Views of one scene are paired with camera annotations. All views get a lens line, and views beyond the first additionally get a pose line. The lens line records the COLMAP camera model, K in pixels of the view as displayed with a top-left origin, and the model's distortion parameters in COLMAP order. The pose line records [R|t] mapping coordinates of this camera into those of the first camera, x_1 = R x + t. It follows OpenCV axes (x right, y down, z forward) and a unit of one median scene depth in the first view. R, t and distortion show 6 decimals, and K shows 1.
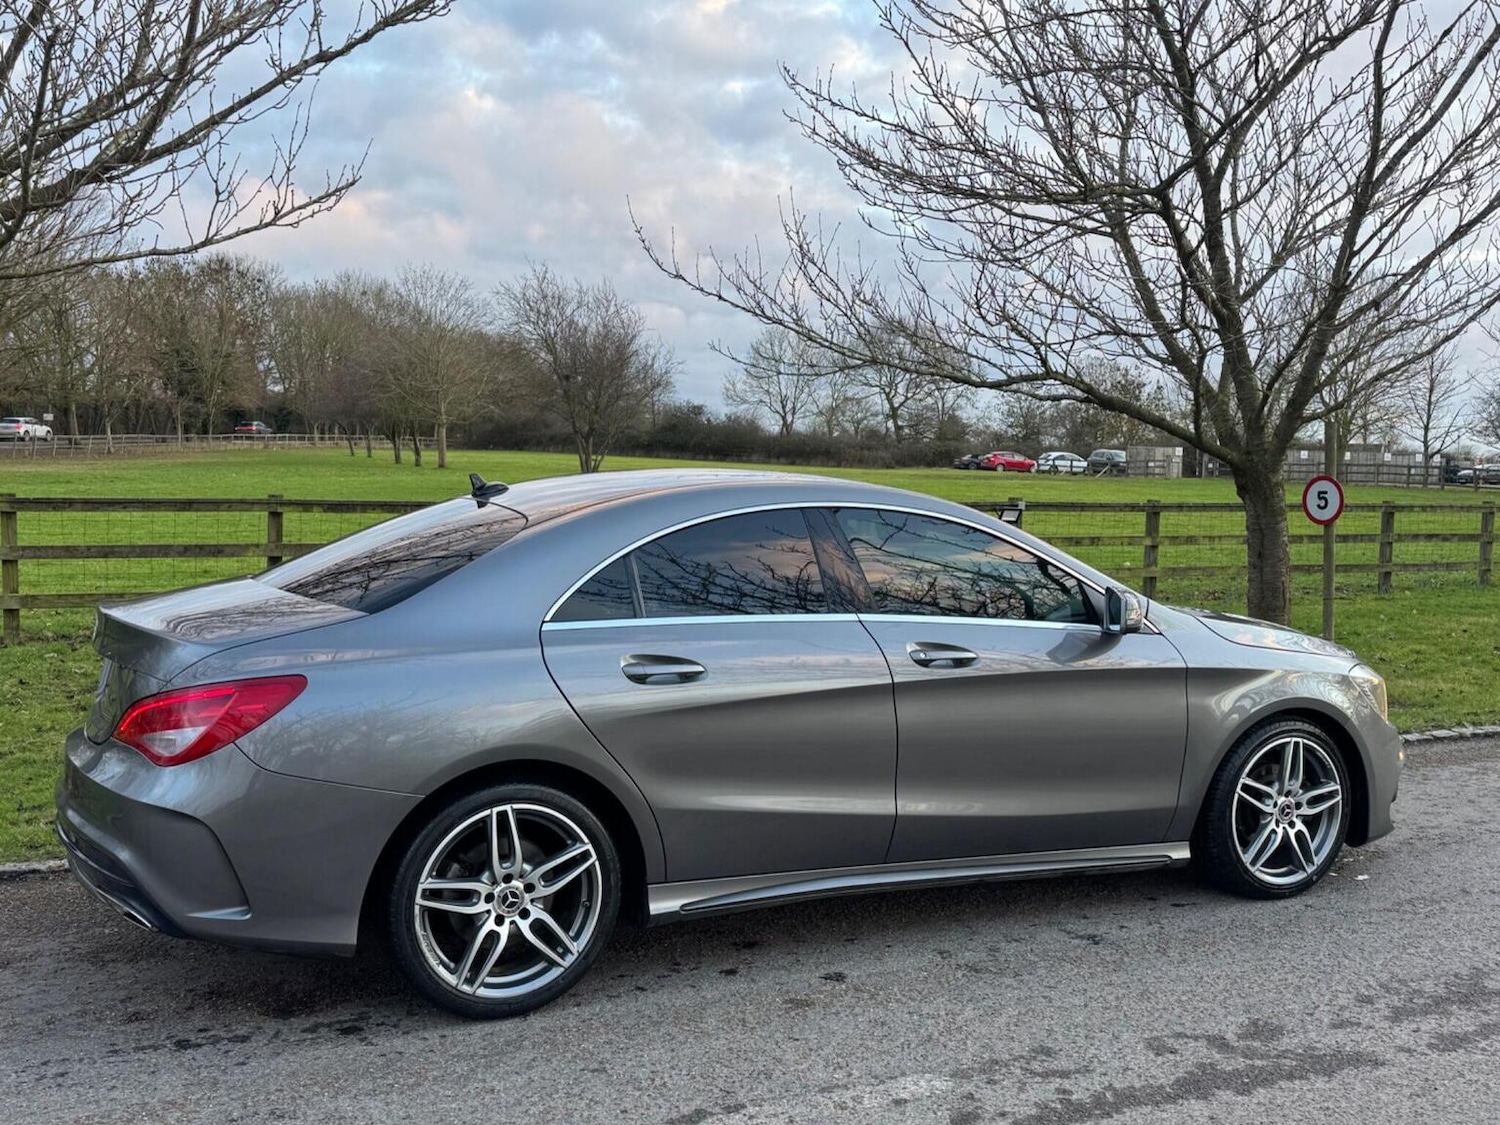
lens RADIAL K [[1462.6, 0, 750.9], [0, 1462.6, 575.2], [0, 0, 1]] dist [0.185204, -0.393027]
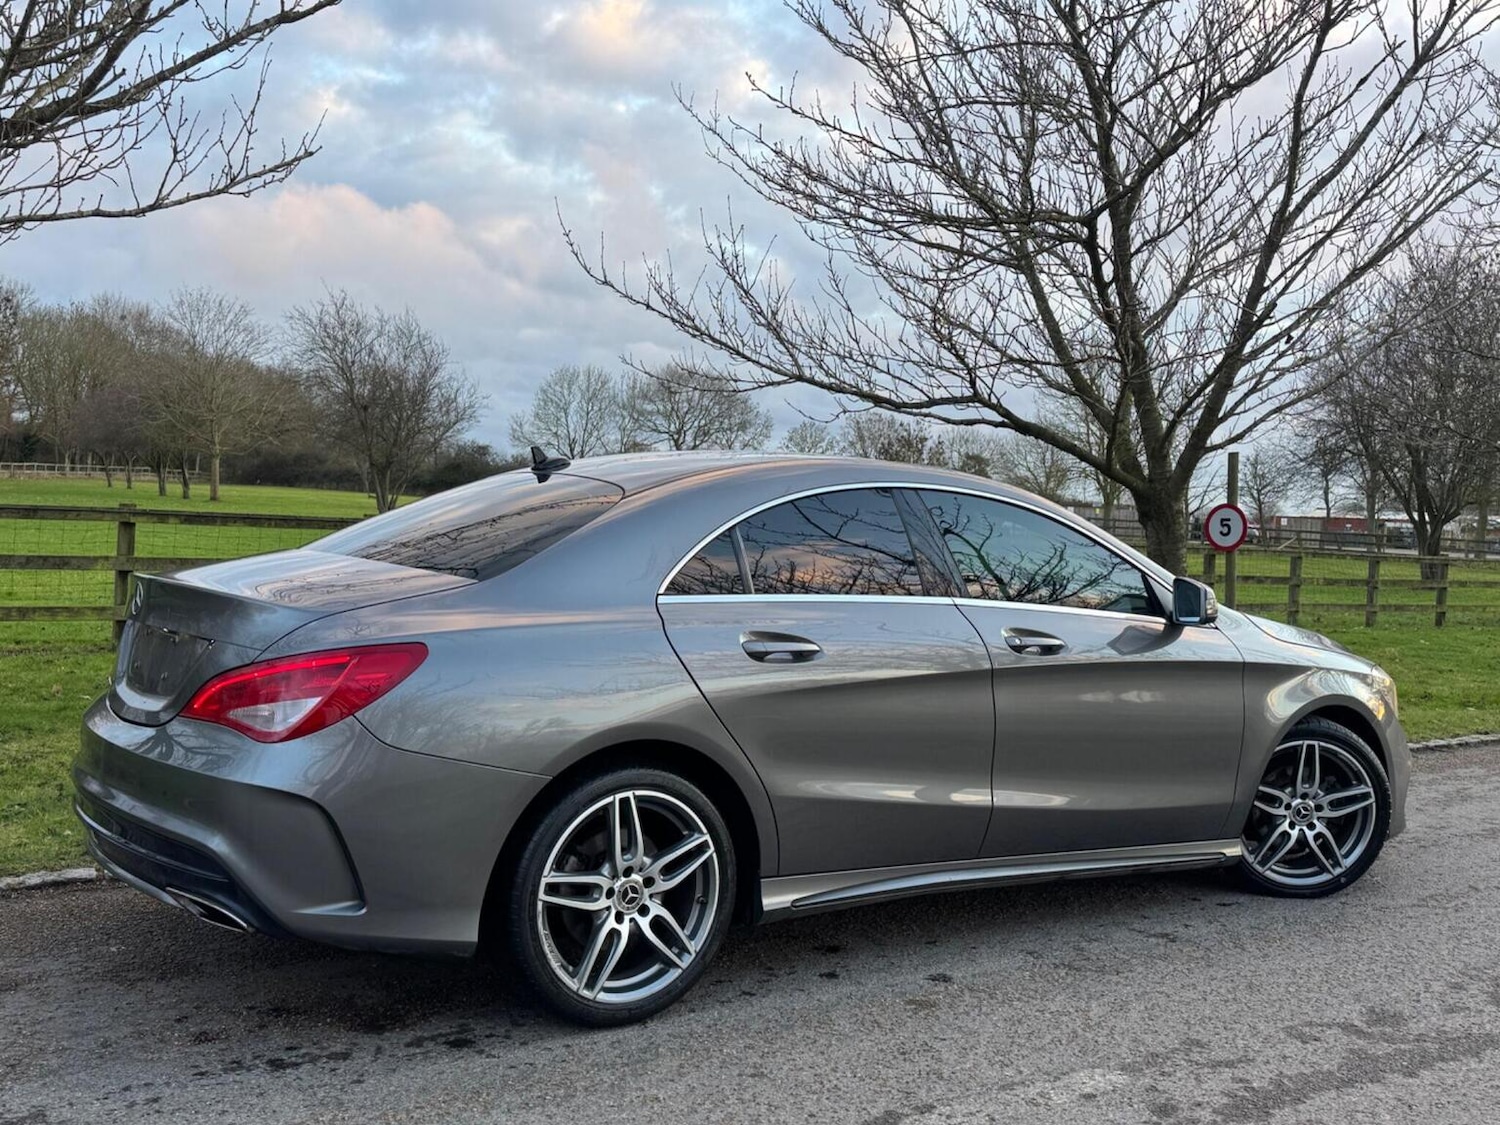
lens RADIAL K [[1462.6, 0, 750.9], [0, 1462.6, 575.2], [0, 0, 1]] dist [0.185204, -0.393027]
pose [[0.988354, 0.016589, 0.151263, -0.215153], [-0.011690, 0.999380, -0.033222, 0.046830], [-0.151720, 0.031067, 0.987935, 0.071193]]
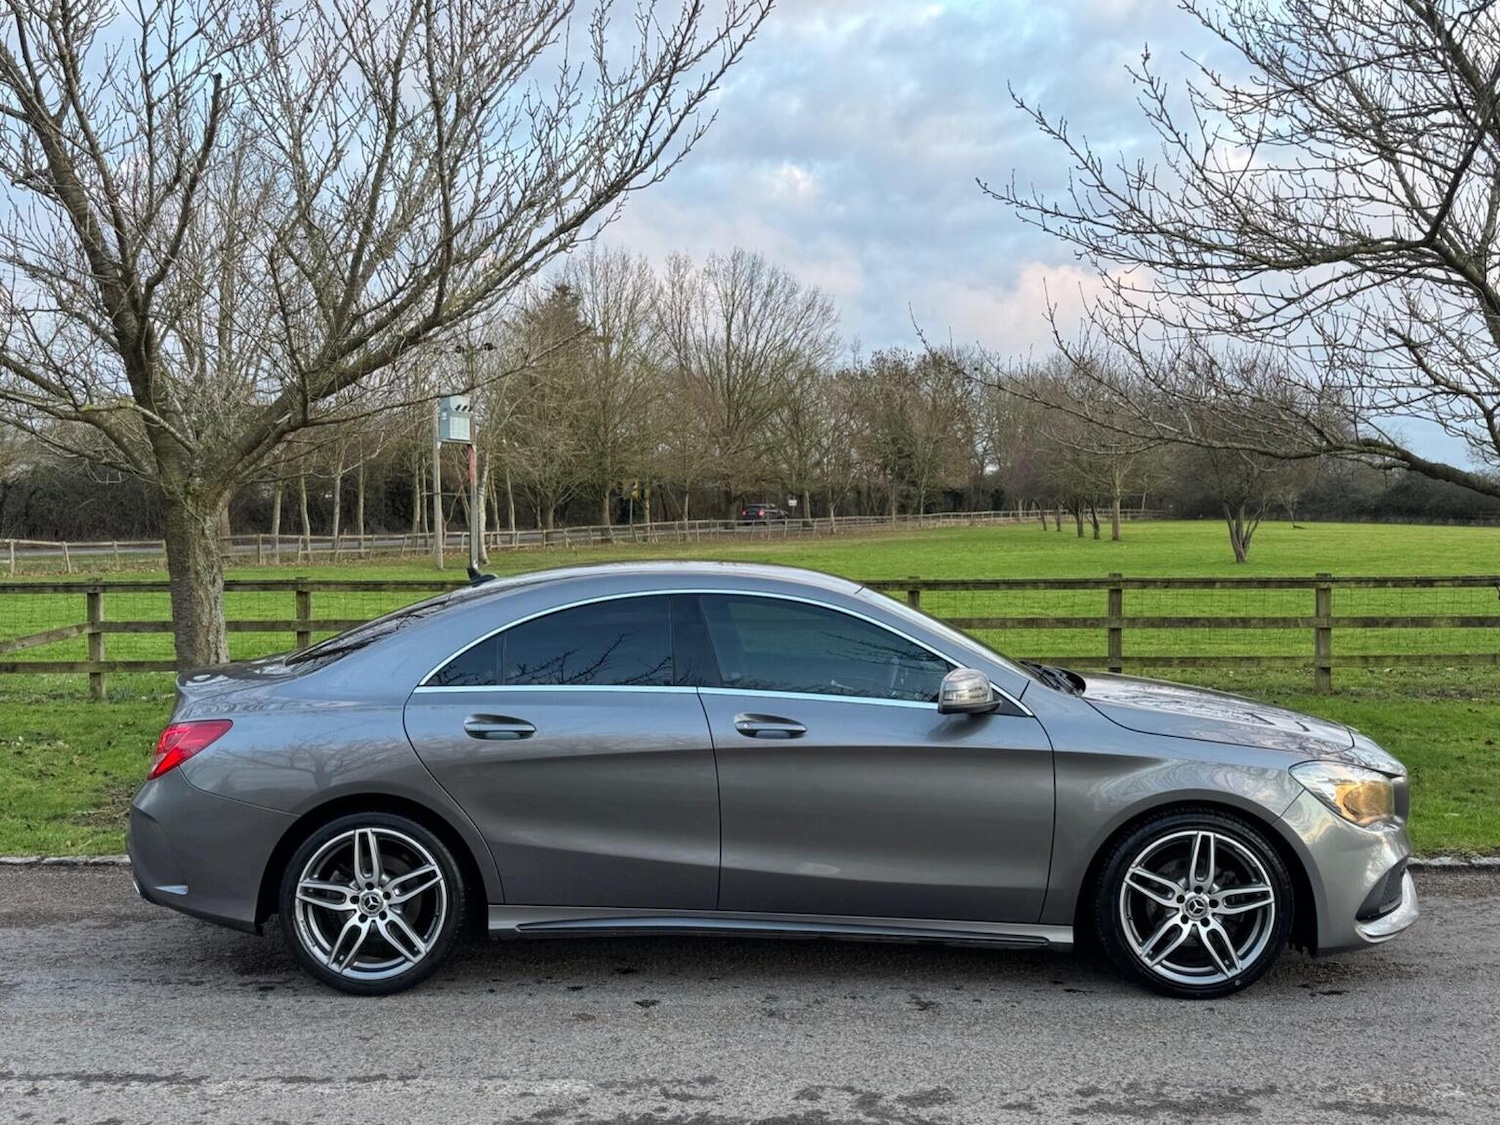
lens RADIAL K [[1462.6, 0, 750.9], [0, 1462.6, 575.2], [0, 0, 1]] dist [0.185204, -0.393027]
pose [[0.884371, -0.006438, -0.466740, 0.679743], [-0.016134, 0.998886, -0.044350, -0.011254], [0.466506, 0.046752, 0.883282, 0.004662]]
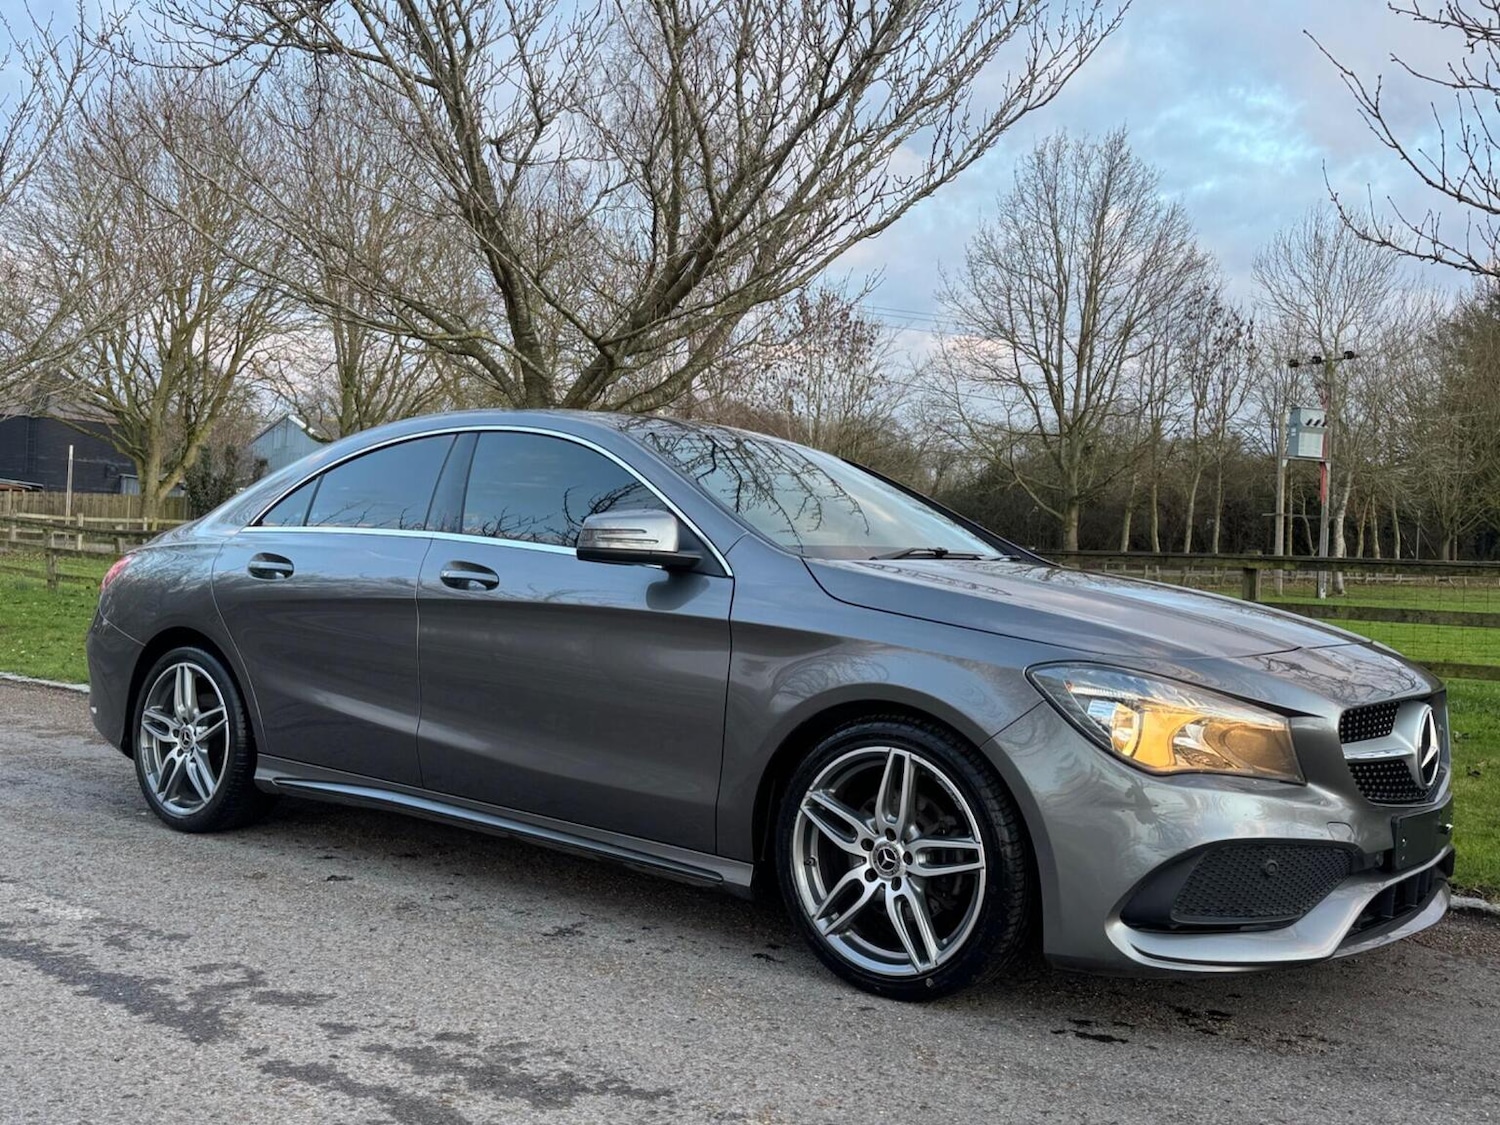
lens RADIAL K [[1463.6, 0, 760.8], [0, 1463.6, 574.3], [0, 0, 1]] dist [0.174991, -0.359346]
pose [[0.448667, 0.007097, -0.893671, 1.118330], [-0.092585, 0.994957, -0.038581, 0.077263], [0.888891, 0.100050, 0.447061, 0.792681]]
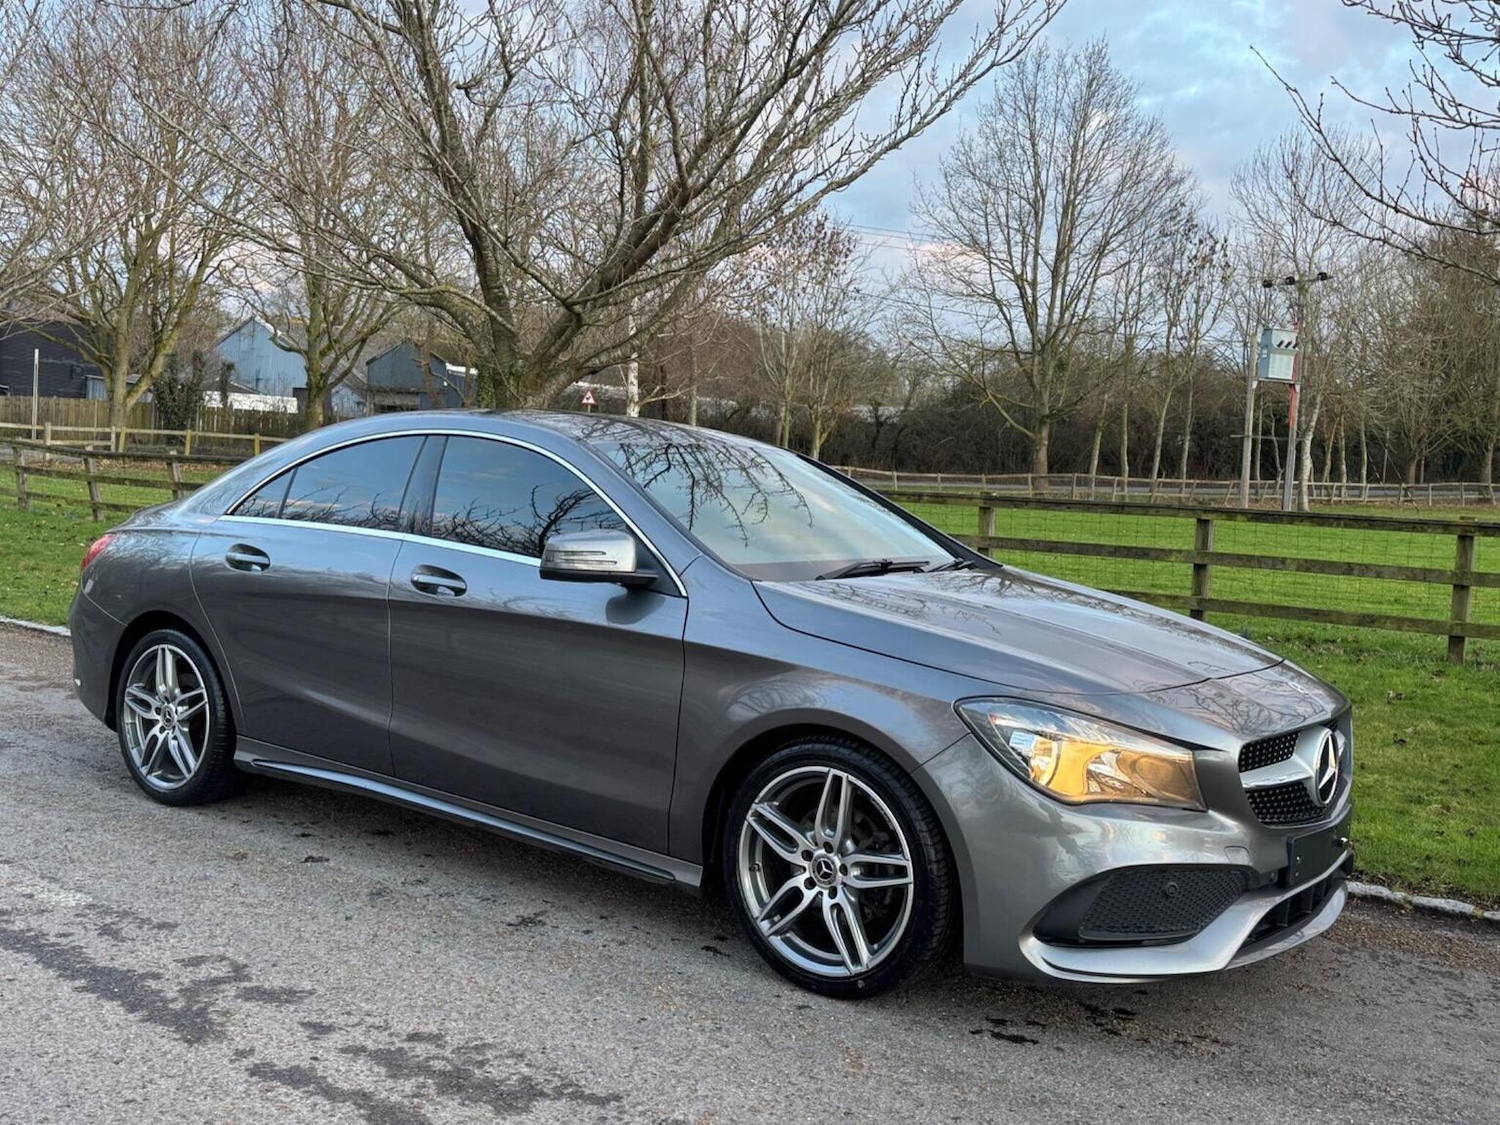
lens RADIAL K [[1462.6, 0, 750.9], [0, 1462.6, 575.2], [0, 0, 1]] dist [0.185204, -0.393027]
pose [[0.459284, 0.069700, -0.885551, 1.170836], [-0.103886, 0.994290, 0.024379, 0.005375], [0.882194, 0.080800, 0.463903, 0.772110]]
